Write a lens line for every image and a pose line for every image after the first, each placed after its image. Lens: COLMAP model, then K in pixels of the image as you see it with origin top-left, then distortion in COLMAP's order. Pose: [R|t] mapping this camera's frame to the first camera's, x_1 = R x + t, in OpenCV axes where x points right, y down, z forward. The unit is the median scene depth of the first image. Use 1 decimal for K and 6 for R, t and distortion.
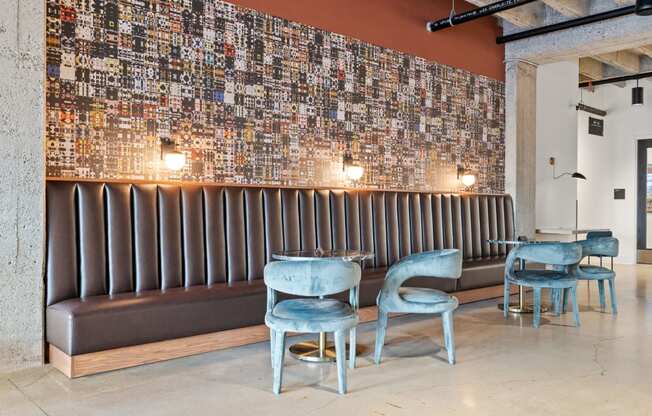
lens RADIAL K [[372.3, 0, 327.1], [0, 372.3, 197.5], [0, 0, 1]] dist [0.001667, 0.000908]
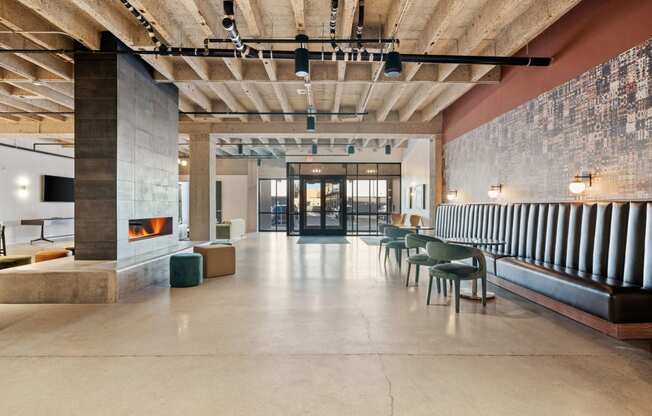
lens RADIAL K [[297.7, 0, 326.0], [0, 297.7, 208.0], [0, 0, 1]] dist [0.000086, 0.000152]
pose [[-0.495546, -0.020958, -0.868329, 1.250403], [-0.013341, 0.999775, -0.016517, 0.025189], [0.868479, 0.003400, -0.495714, 0.743445]]
